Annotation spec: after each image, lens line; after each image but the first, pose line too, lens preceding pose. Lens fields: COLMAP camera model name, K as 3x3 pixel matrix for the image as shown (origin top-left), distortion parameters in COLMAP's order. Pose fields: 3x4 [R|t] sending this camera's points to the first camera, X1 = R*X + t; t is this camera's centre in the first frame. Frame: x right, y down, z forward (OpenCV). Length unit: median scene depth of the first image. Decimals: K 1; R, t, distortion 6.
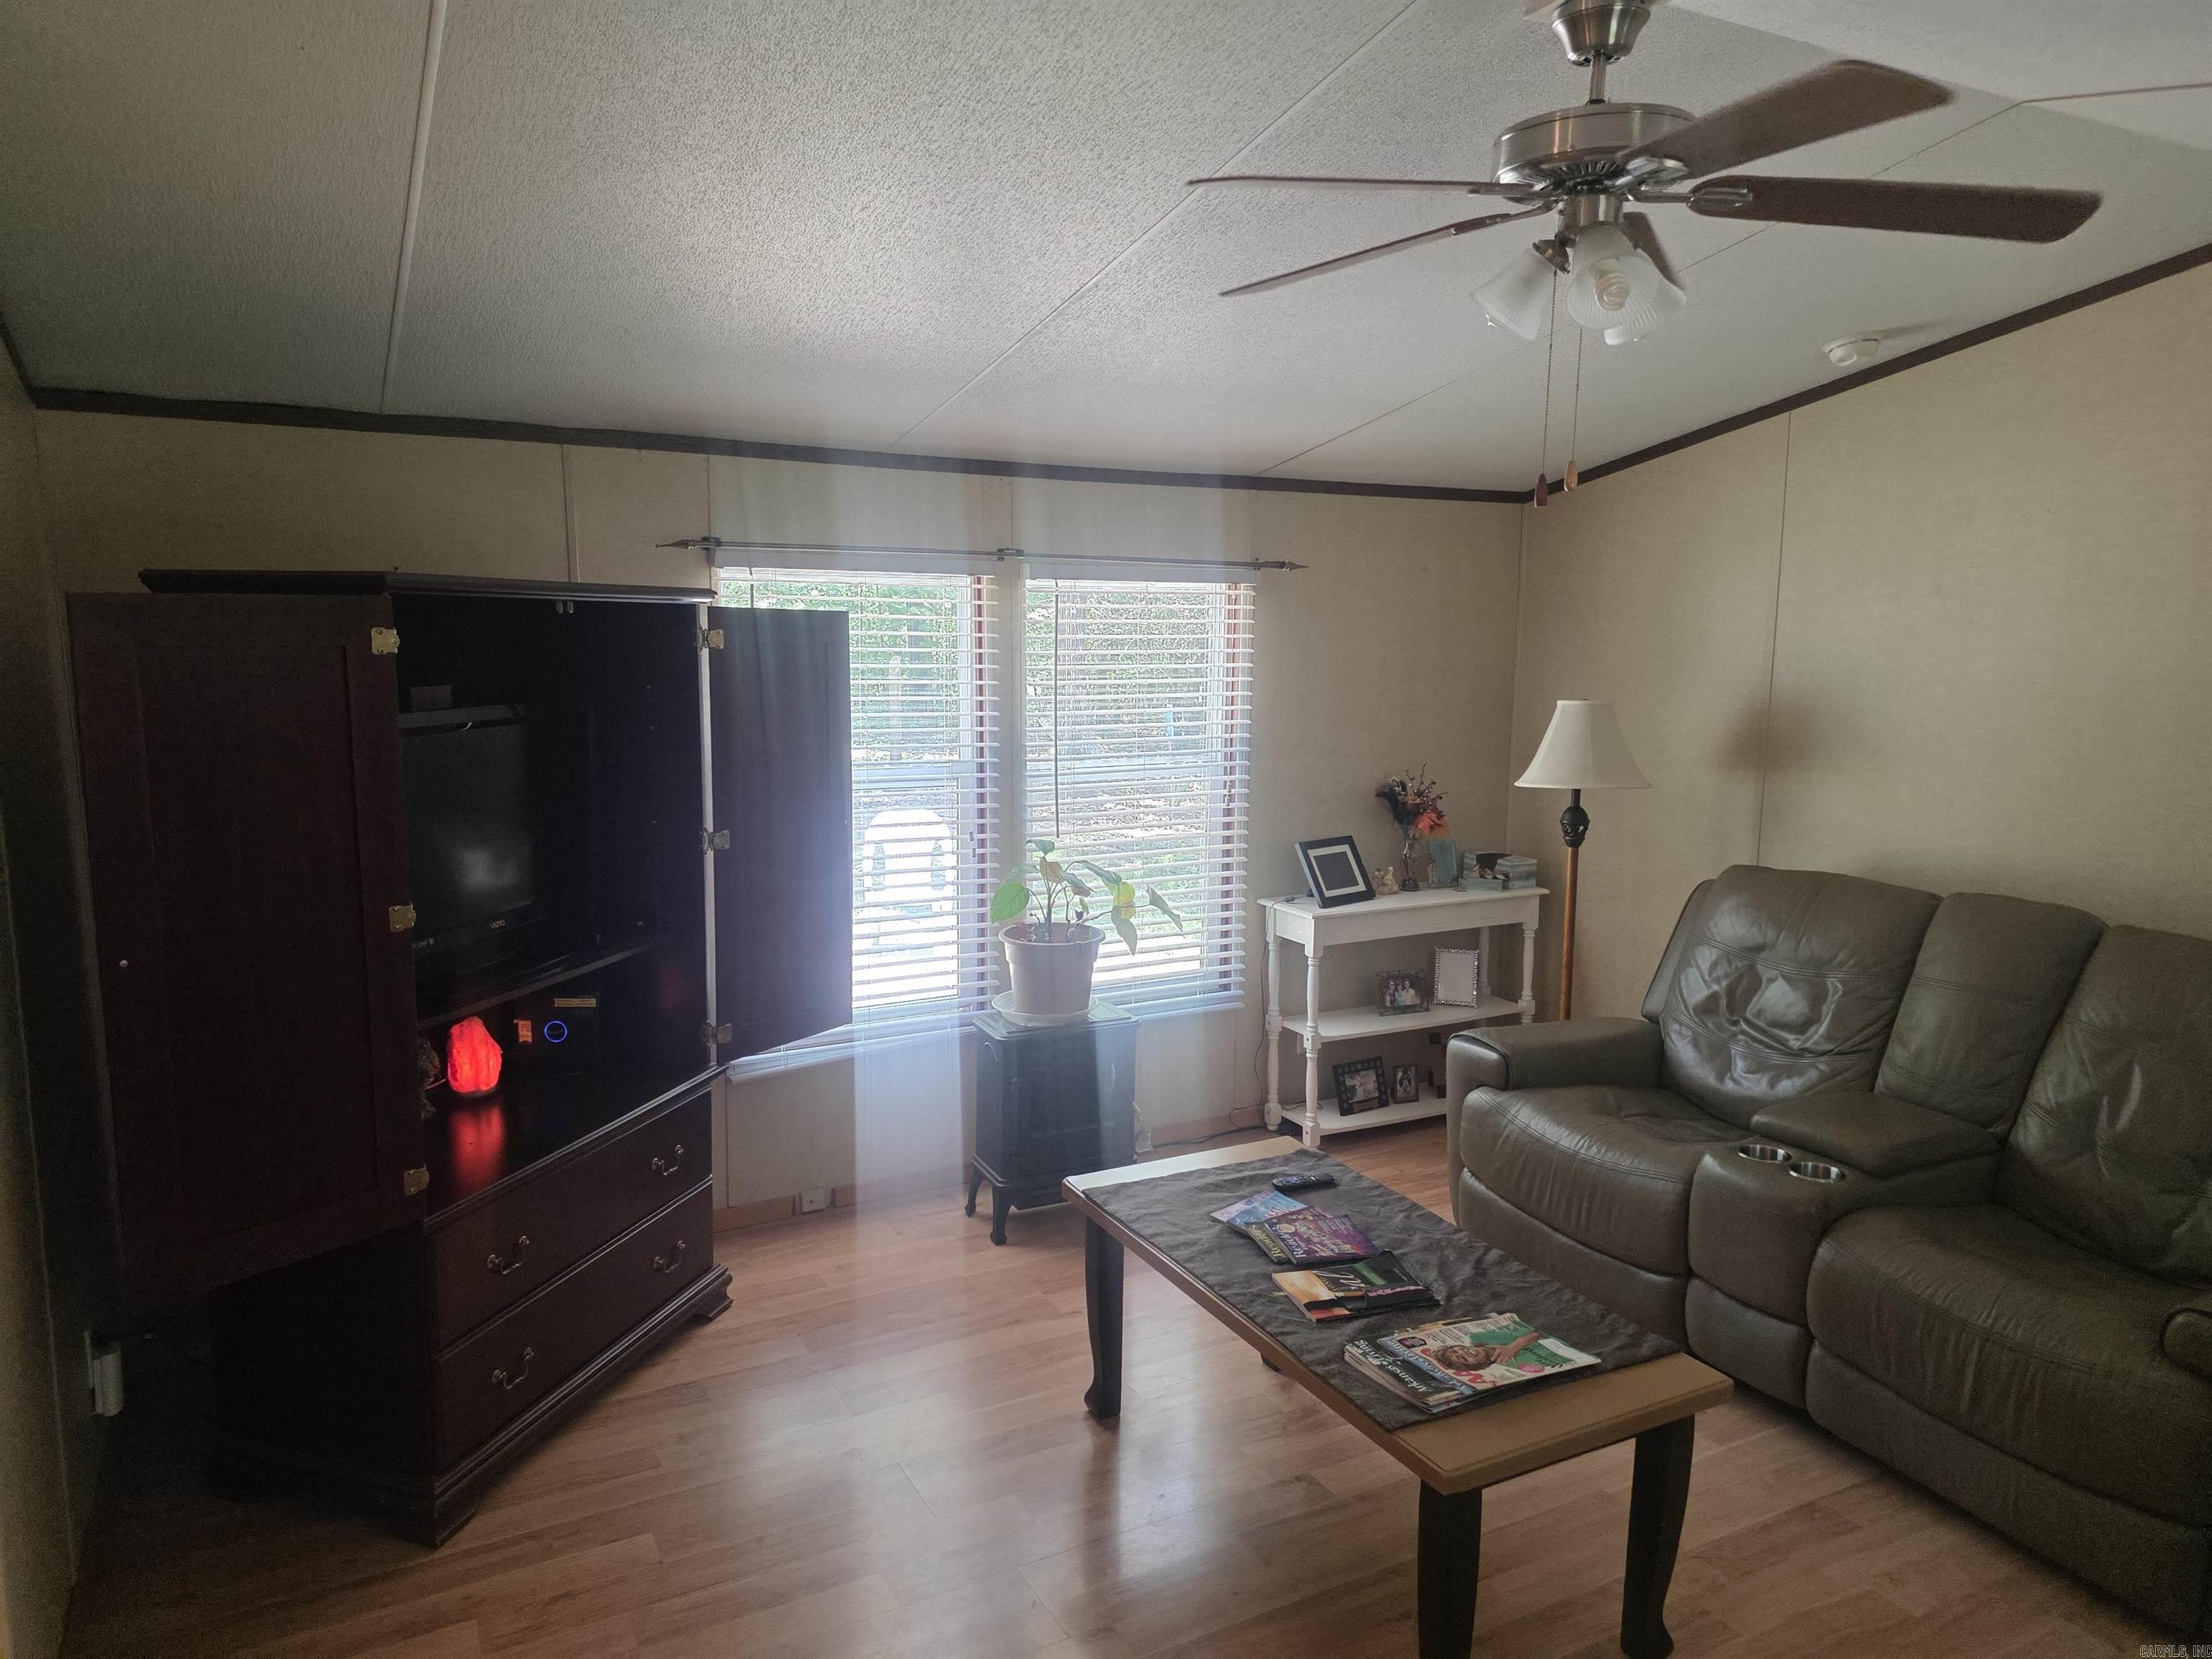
lens RADIAL K [[1439.5, 0, 1097.0], [0, 1439.5, 833.5], [0, 0, 1]] dist [0.051396, -0.044046]
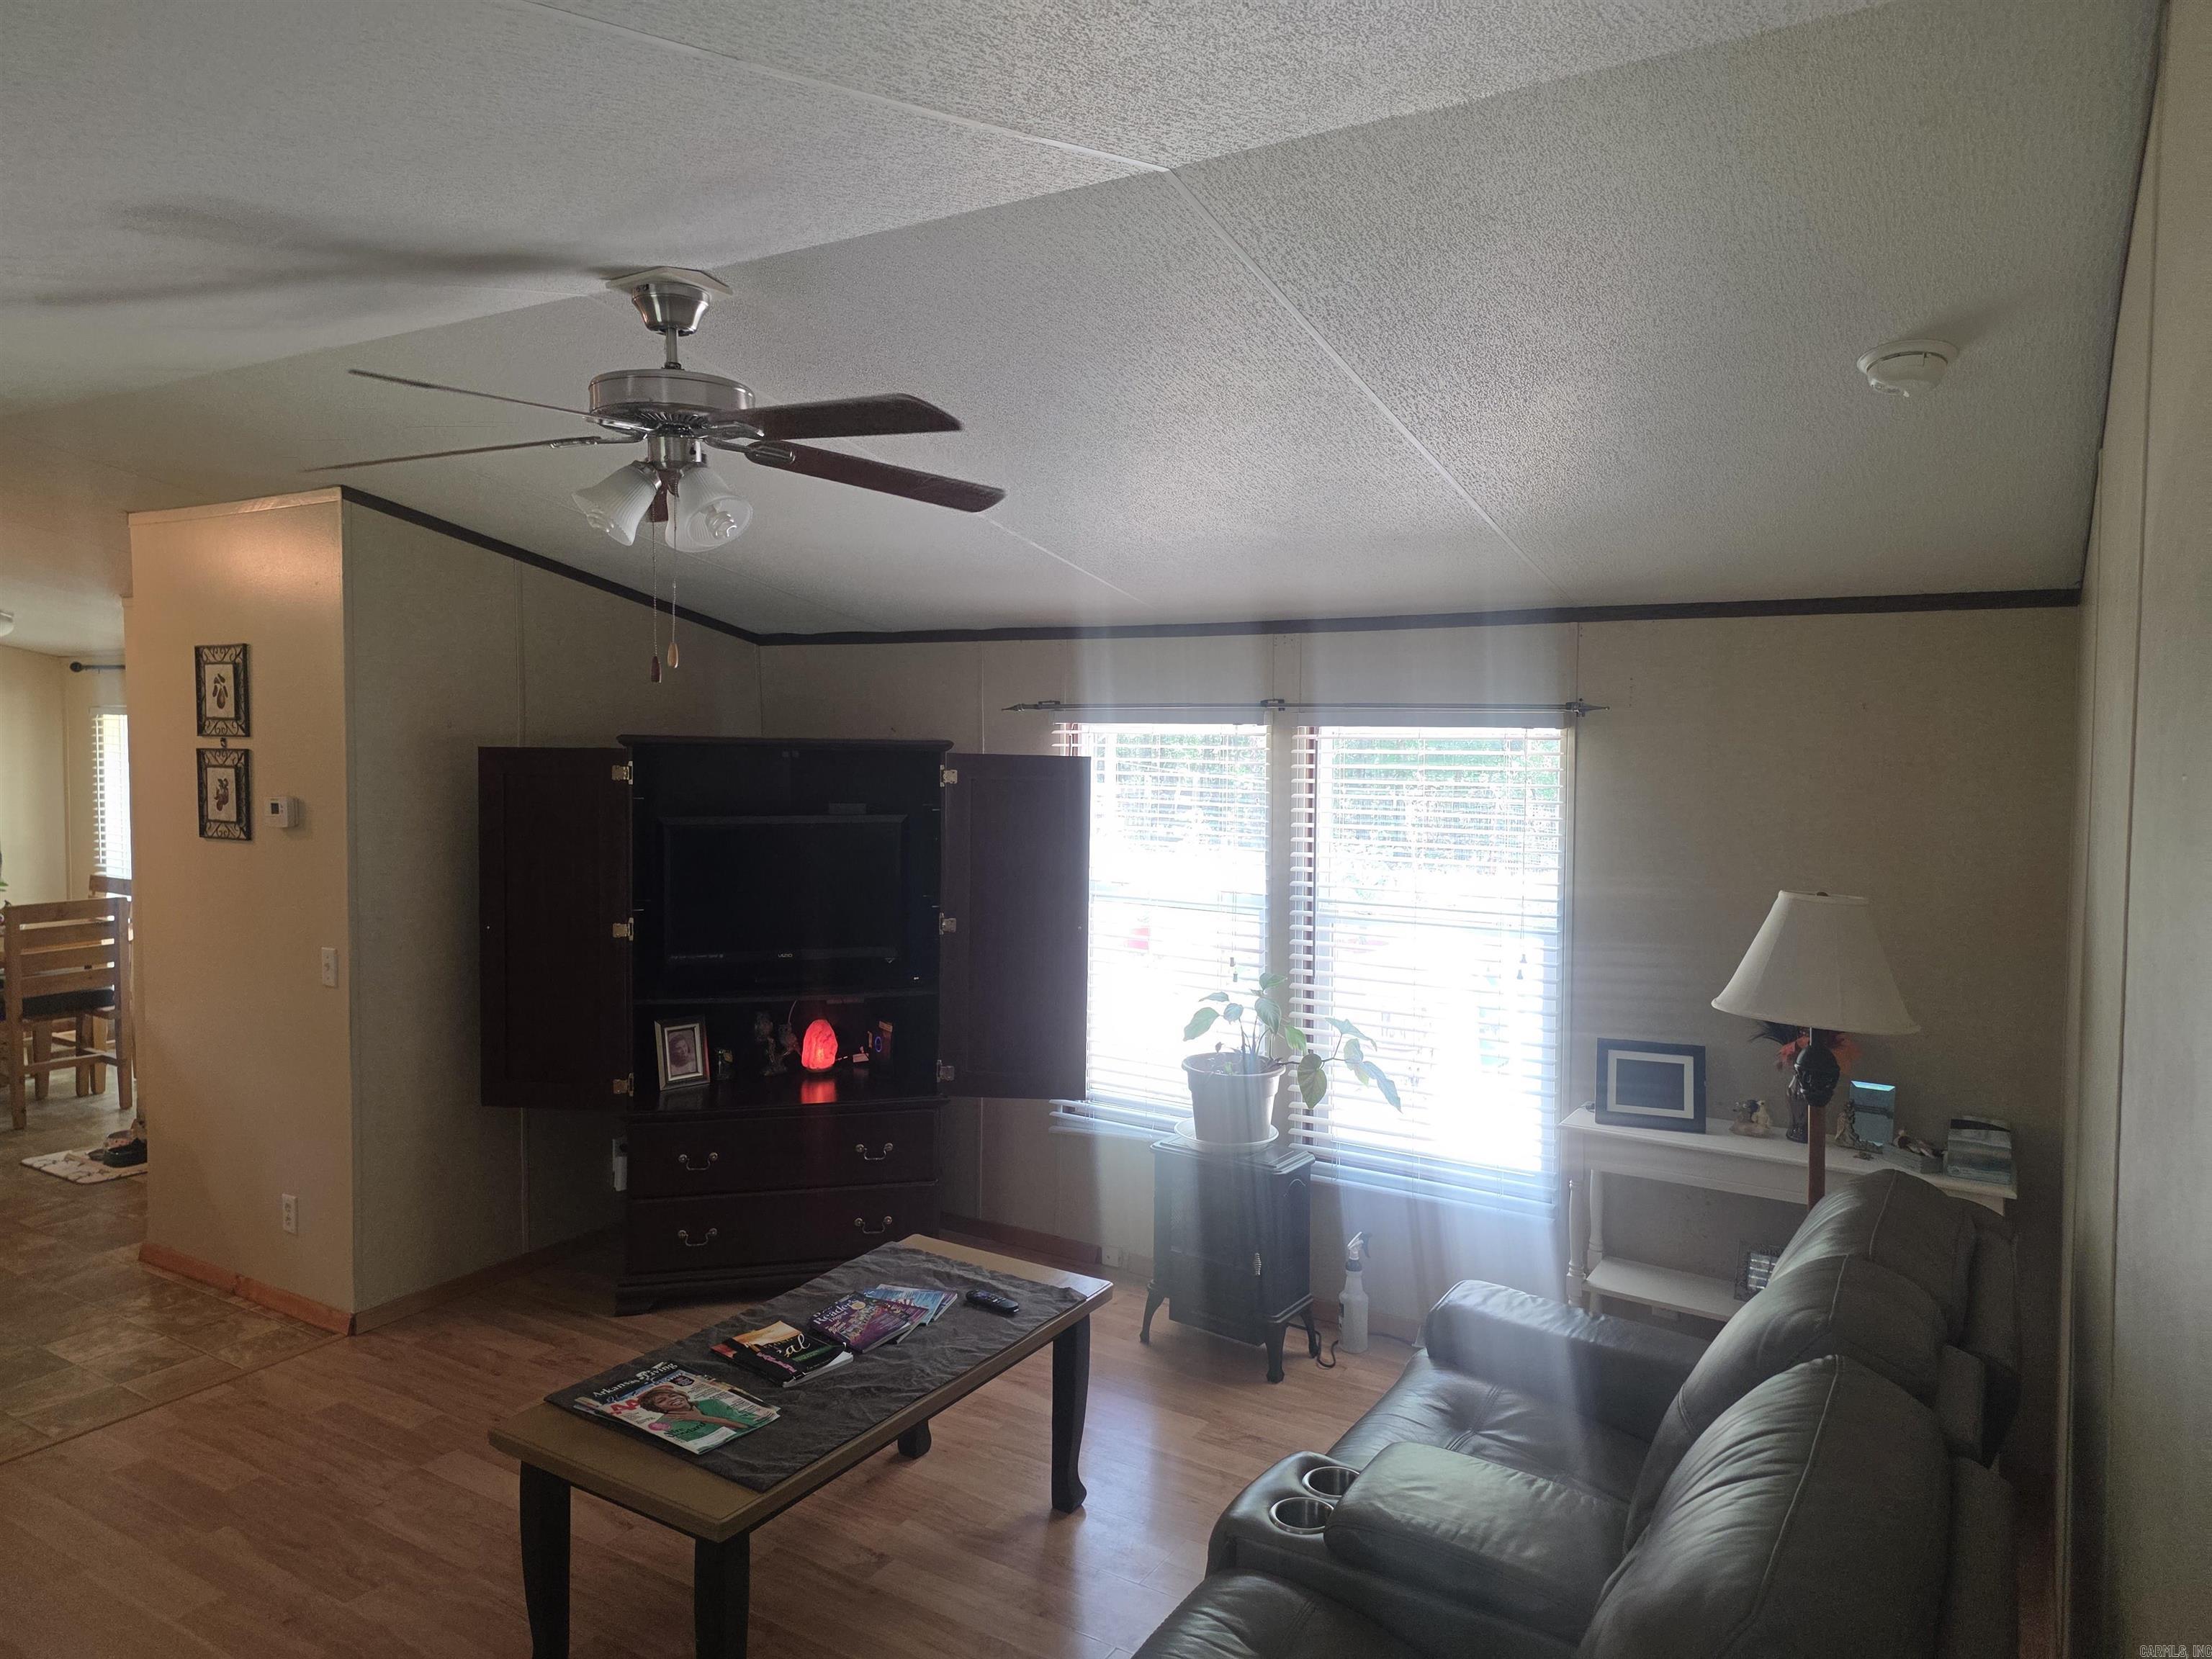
lens RADIAL K [[1439.5, 0, 1118.2], [0, 1439.5, 813.4], [0, 0, 1]] dist [0.051396, -0.044046]
pose [[0.508836, 0.043614, -0.859758, 0.999459], [-0.139585, 0.989680, -0.032407, -0.079805], [0.849472, 0.136499, 0.509672, 0.465990]]
